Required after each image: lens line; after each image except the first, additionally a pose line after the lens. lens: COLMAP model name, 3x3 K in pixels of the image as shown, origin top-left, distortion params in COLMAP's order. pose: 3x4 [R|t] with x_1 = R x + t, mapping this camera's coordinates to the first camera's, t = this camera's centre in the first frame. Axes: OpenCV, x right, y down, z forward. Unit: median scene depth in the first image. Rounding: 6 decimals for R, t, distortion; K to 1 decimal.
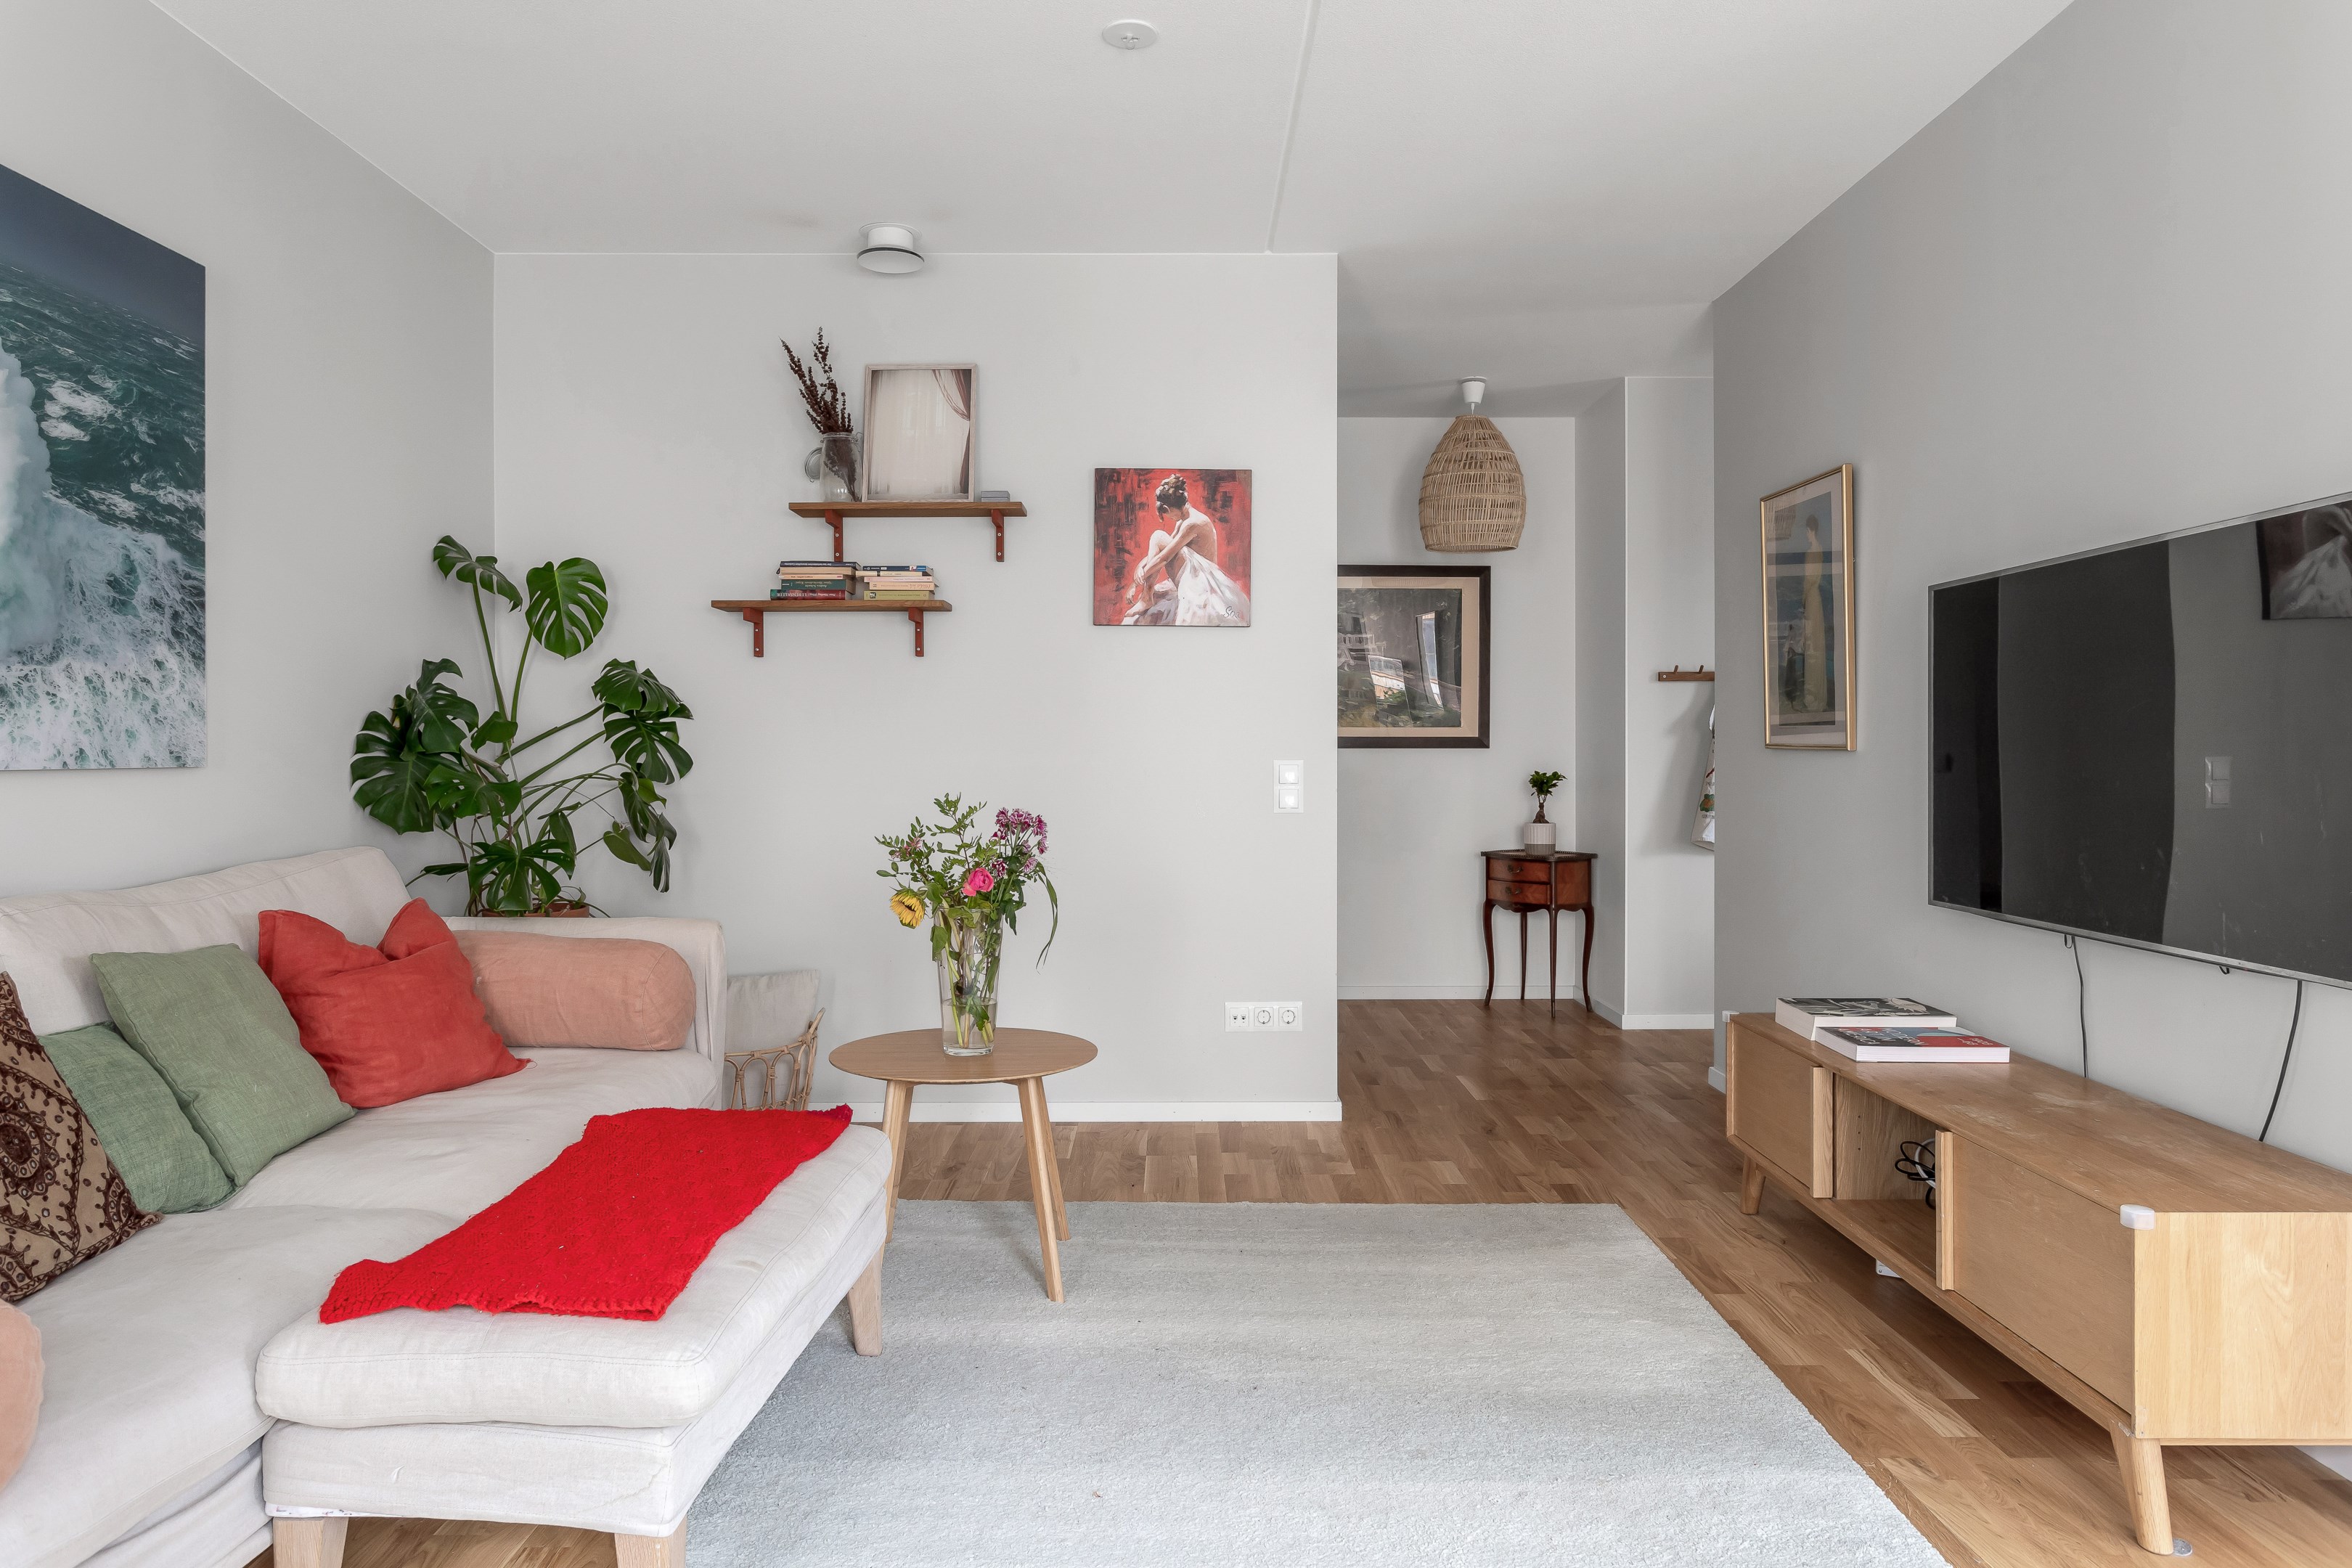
lens RADIAL K [[1460.7, 0, 1166.9], [0, 1460.7, 775.4], [0, 0, 1]] dist [-0.016537, -0.000028]
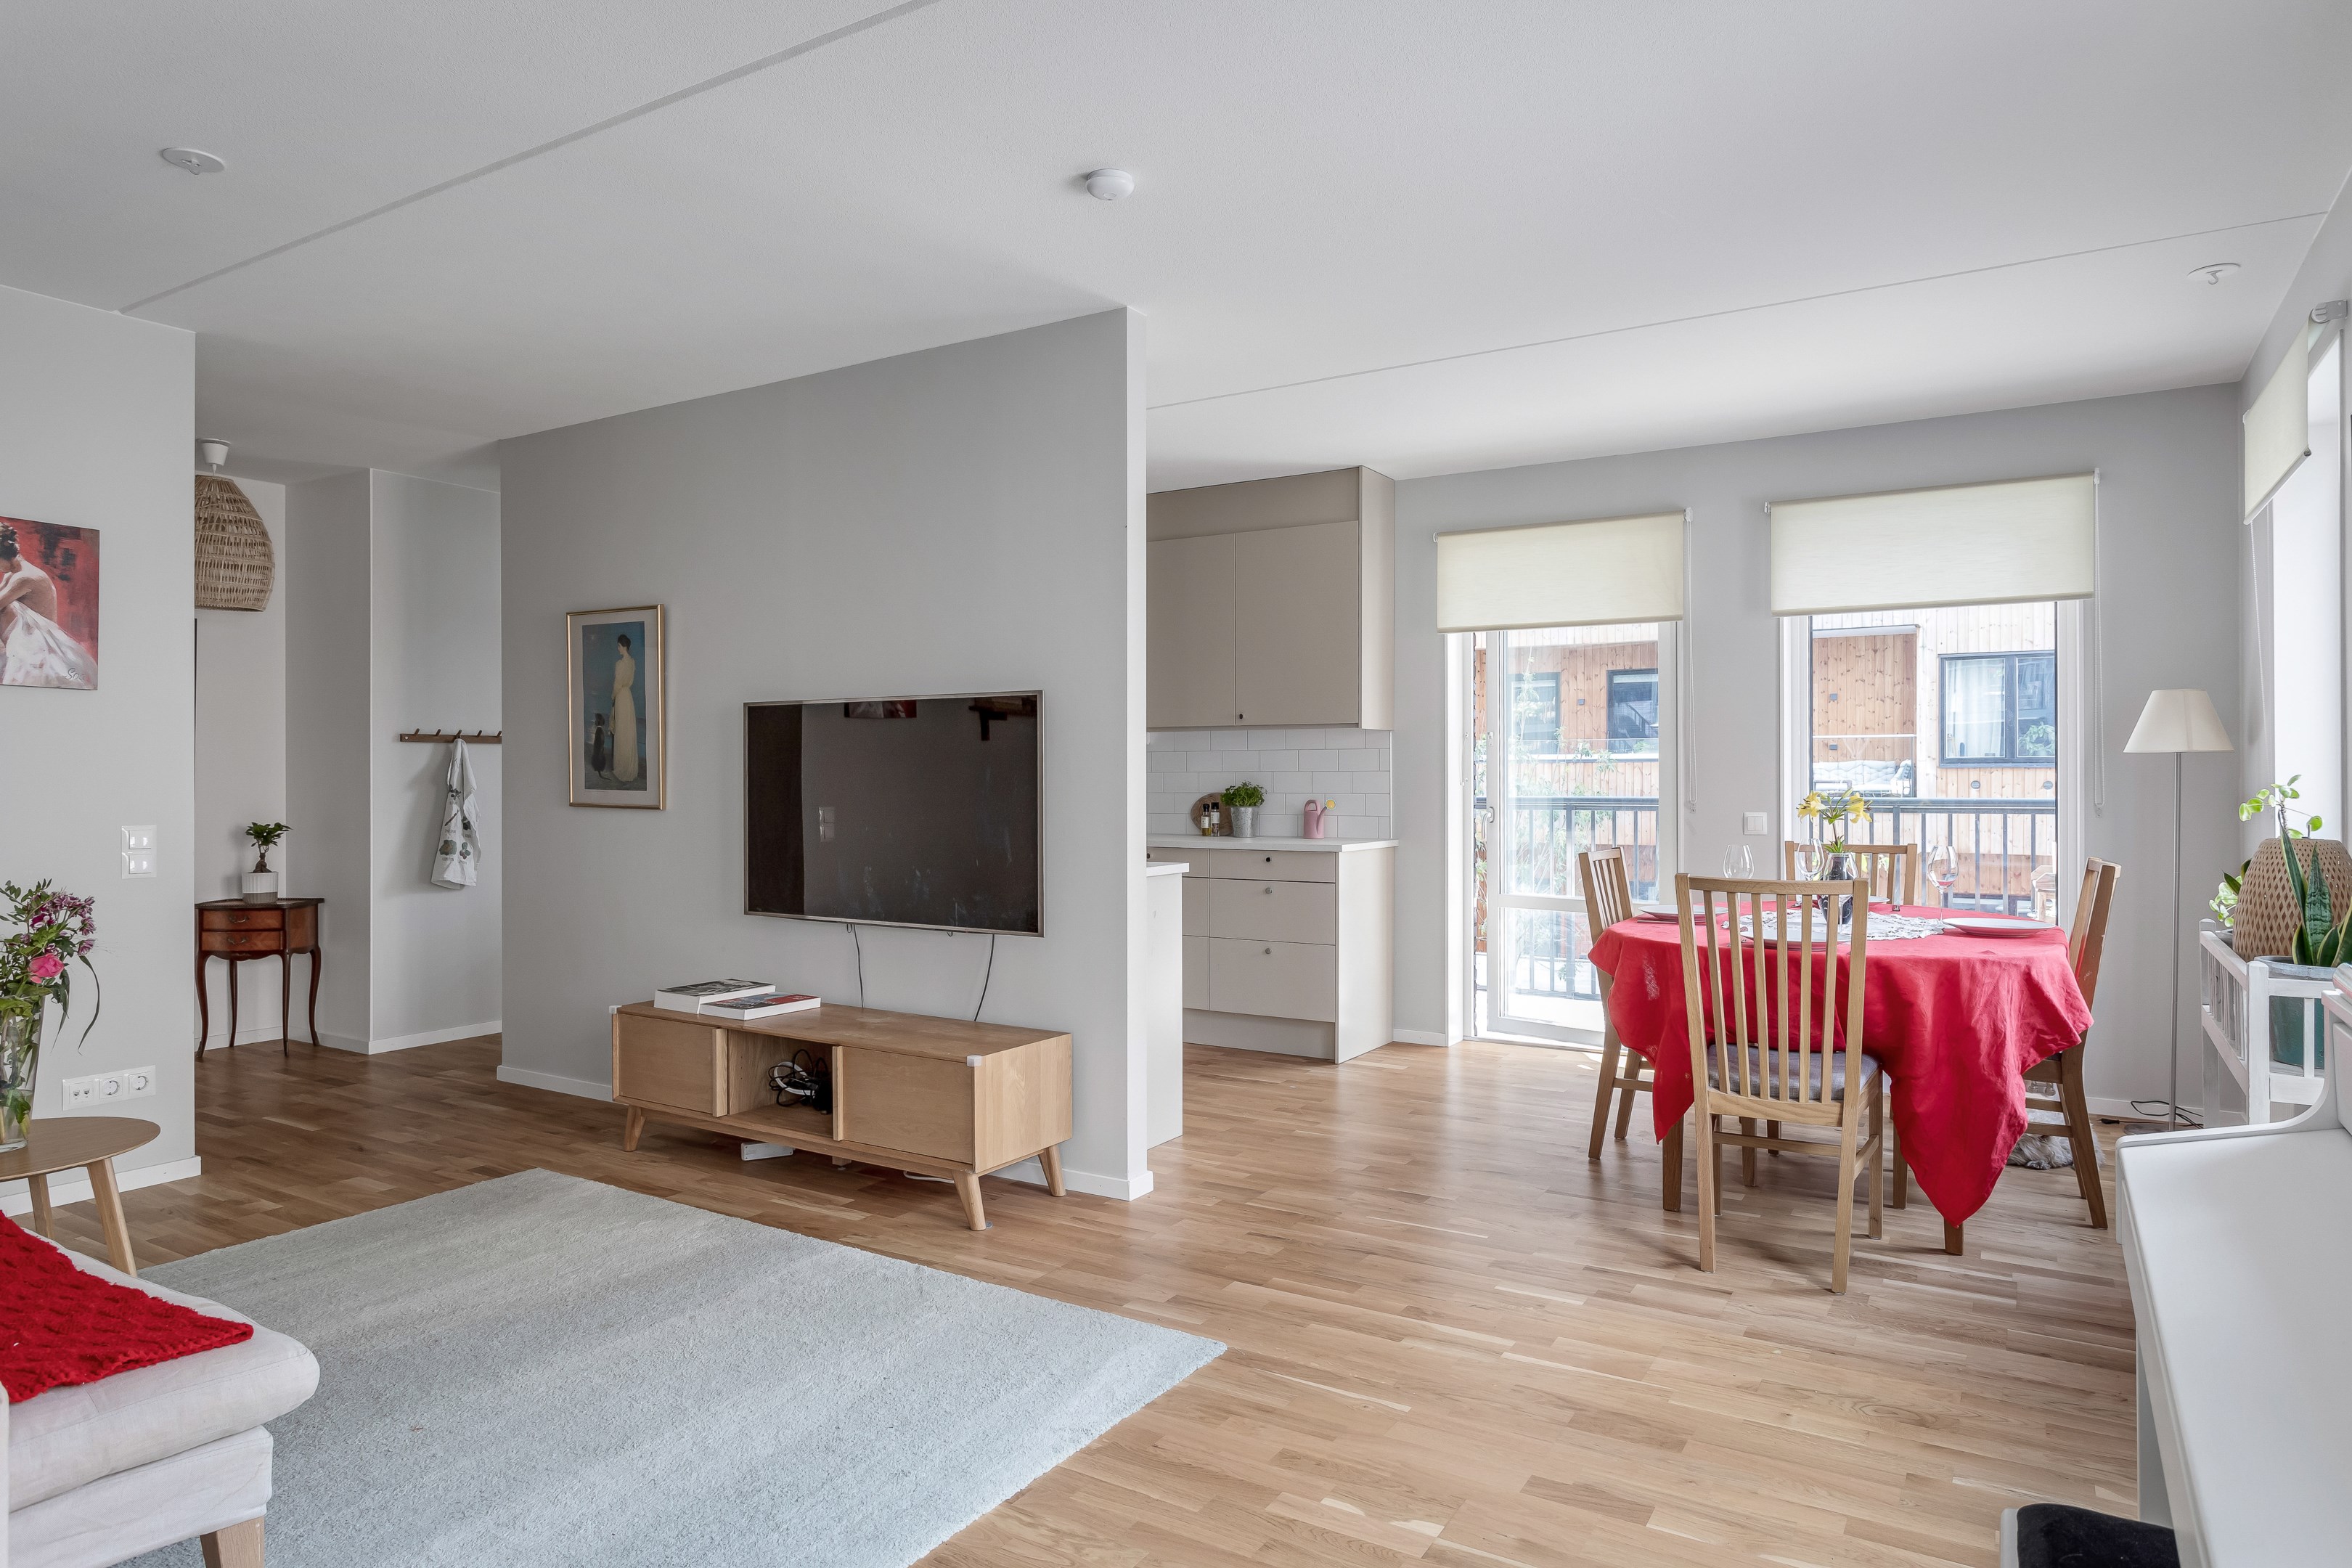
lens RADIAL K [[1460.7, 0, 1166.9], [0, 1460.7, 775.4], [0, 0, 1]] dist [-0.016537, -0.000028]
pose [[0.510236, -0.000804, 0.860034, -0.449256], [0.012127, 0.999907, -0.006259, -0.032727], [-0.859949, 0.013623, 0.510198, -0.119697]]
